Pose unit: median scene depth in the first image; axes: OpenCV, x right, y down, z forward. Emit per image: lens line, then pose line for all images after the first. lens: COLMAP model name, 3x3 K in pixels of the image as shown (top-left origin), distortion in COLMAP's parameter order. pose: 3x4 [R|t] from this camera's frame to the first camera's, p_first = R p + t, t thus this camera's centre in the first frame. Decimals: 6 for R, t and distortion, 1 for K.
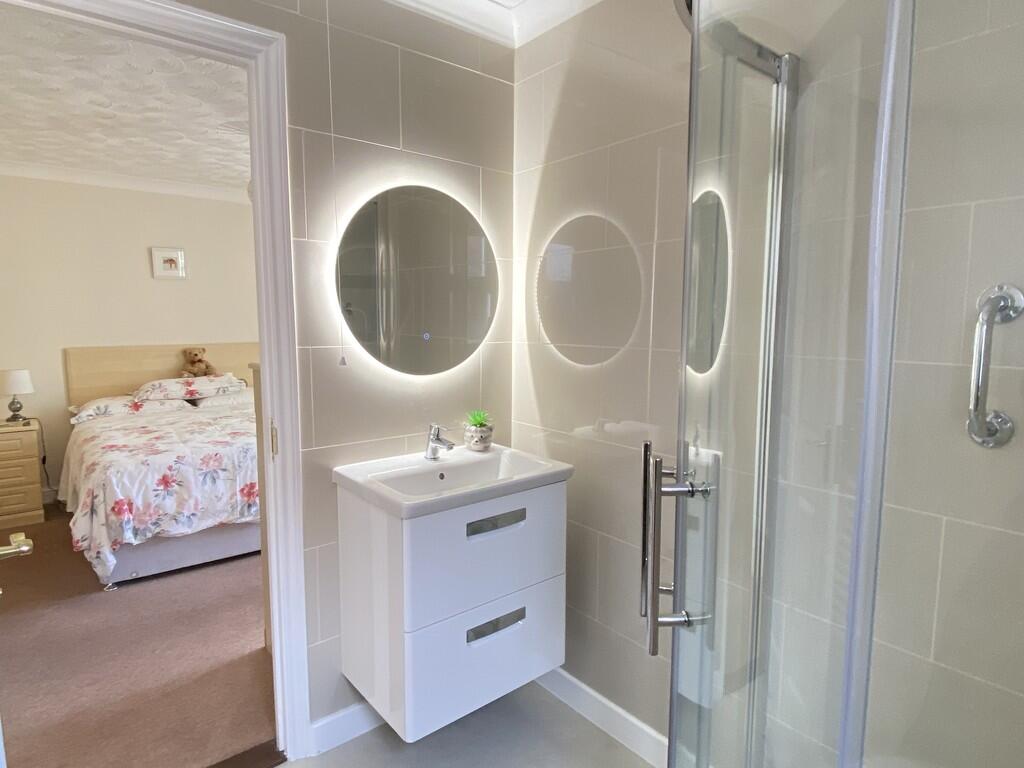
lens RADIAL K [[585.5, 0, 512.4], [0, 585.5, 383.8], [0, 0, 1]] dist [-0.003609, -0.001215]
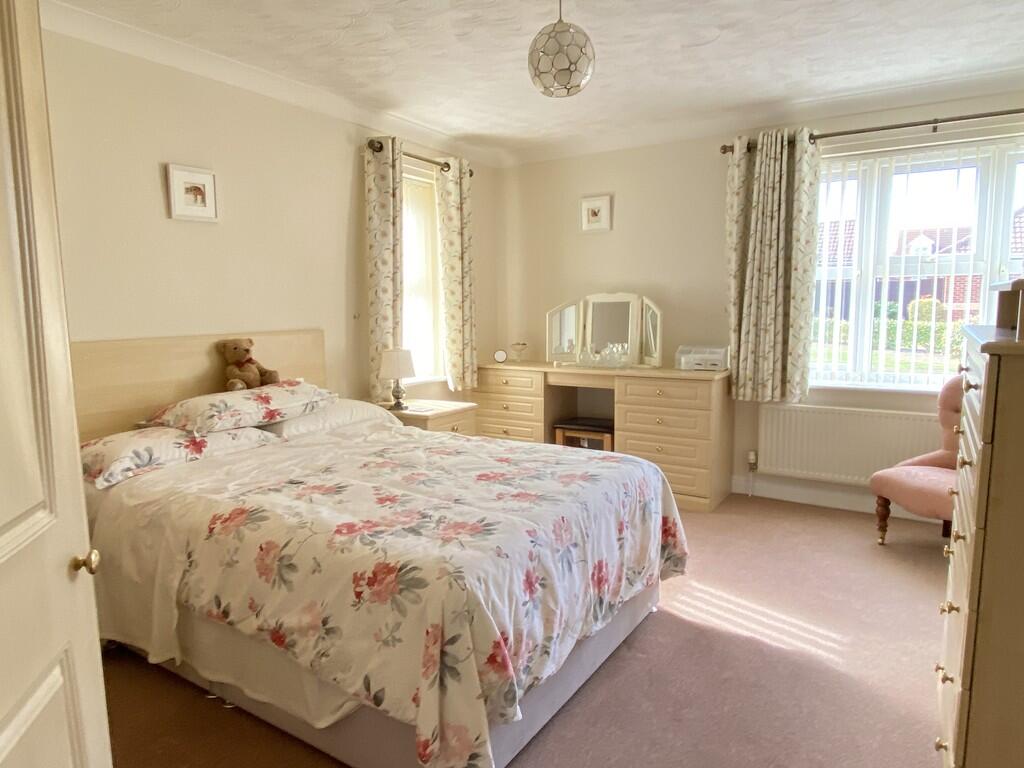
lens RADIAL K [[647.9, 0, 512.1], [0, 647.9, 380.9], [0, 0, 1]] dist [0.000739, -0.000244]
pose [[0.948930, -0.051358, 0.311279, -0.536286], [0.050855, 0.998659, 0.009736, -0.012592], [-0.311361, 0.006591, 0.950269, 0.317026]]
